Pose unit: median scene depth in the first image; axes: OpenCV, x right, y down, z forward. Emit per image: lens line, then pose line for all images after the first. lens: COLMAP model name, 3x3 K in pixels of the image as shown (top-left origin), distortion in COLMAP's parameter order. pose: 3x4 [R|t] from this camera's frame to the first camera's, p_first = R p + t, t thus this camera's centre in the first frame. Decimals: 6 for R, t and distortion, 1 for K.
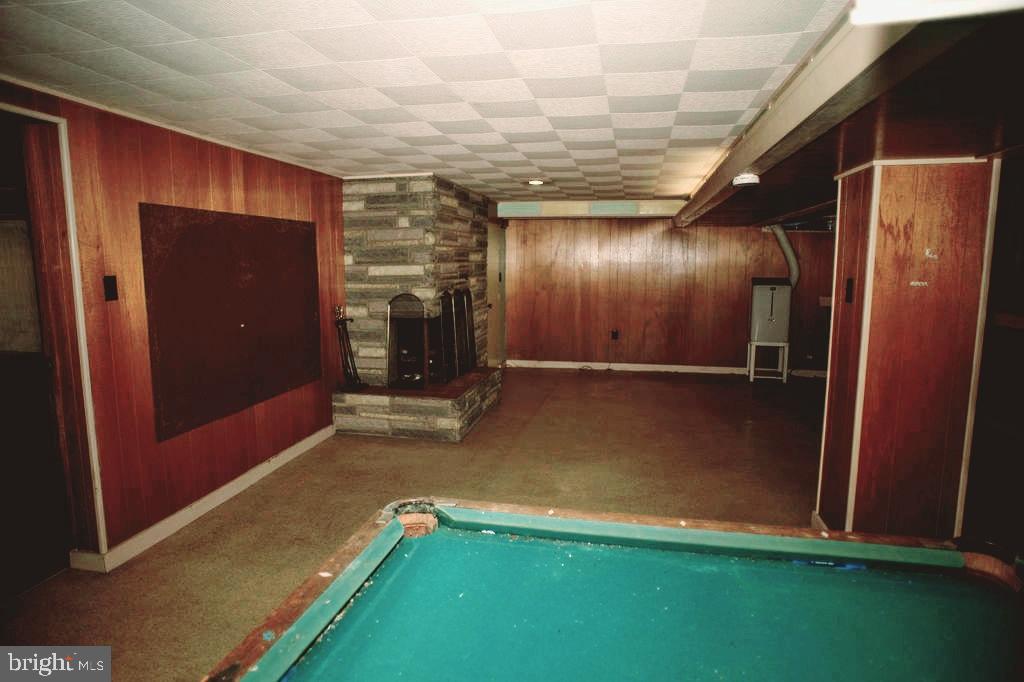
lens RADIAL K [[577.8, 0, 512.0], [0, 577.8, 341.0], [0, 0, 1]] dist [-0.100893, 0.070186]
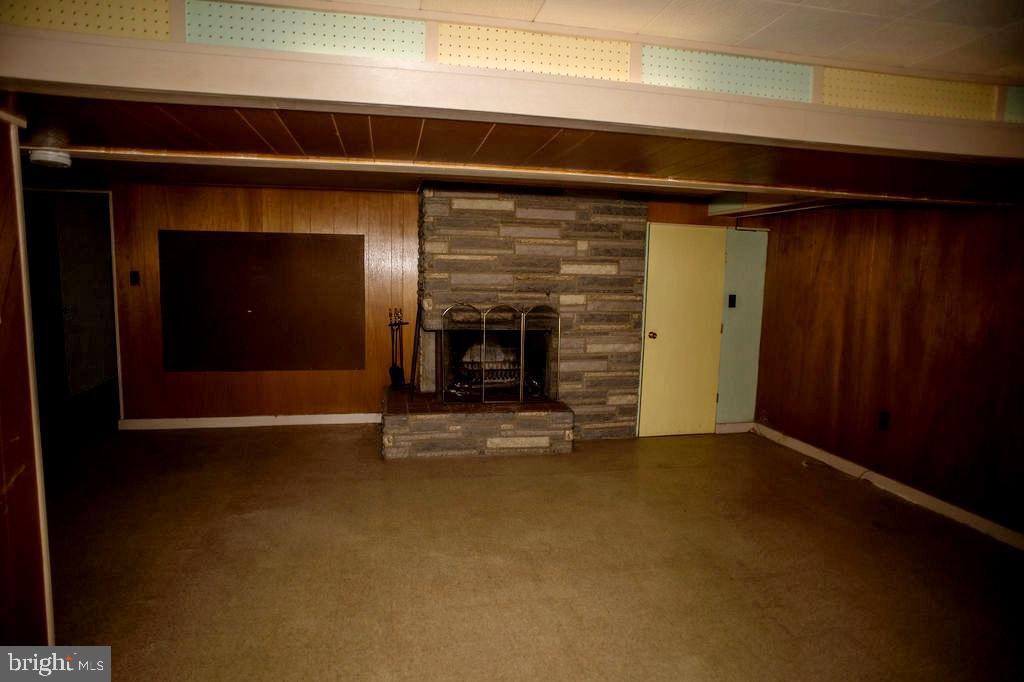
lens RADIAL K [[577.8, 0, 512.0], [0, 577.8, 341.0], [0, 0, 1]] dist [-0.100893, 0.070186]
pose [[0.410258, 0.119863, -0.904058, 0.766138], [-0.149394, 0.986766, 0.063034, -0.100696], [0.899650, 0.109201, 0.422736, 0.716495]]
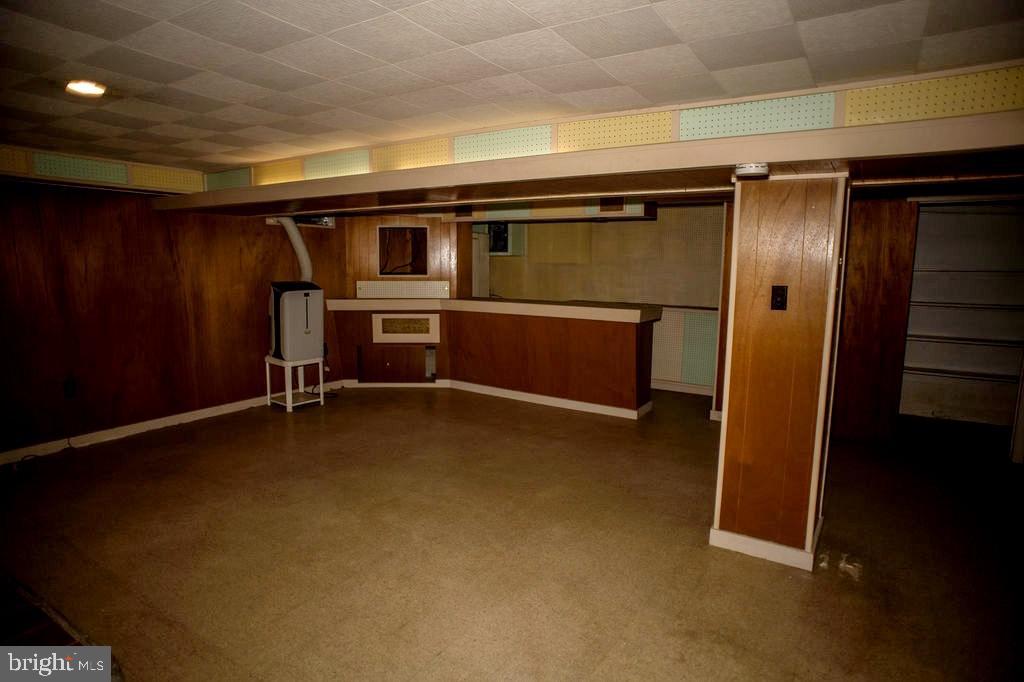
lens RADIAL K [[583.3, 0, 489.5], [0, 583.3, 346.2], [0, 0, 1]] dist [-0.023771, 0.000344]
pose [[0.386663, -0.132944, 0.912588, -0.285460], [0.120426, 0.988360, 0.092958, -0.087639], [-0.914324, 0.073956, 0.398172, 0.581709]]
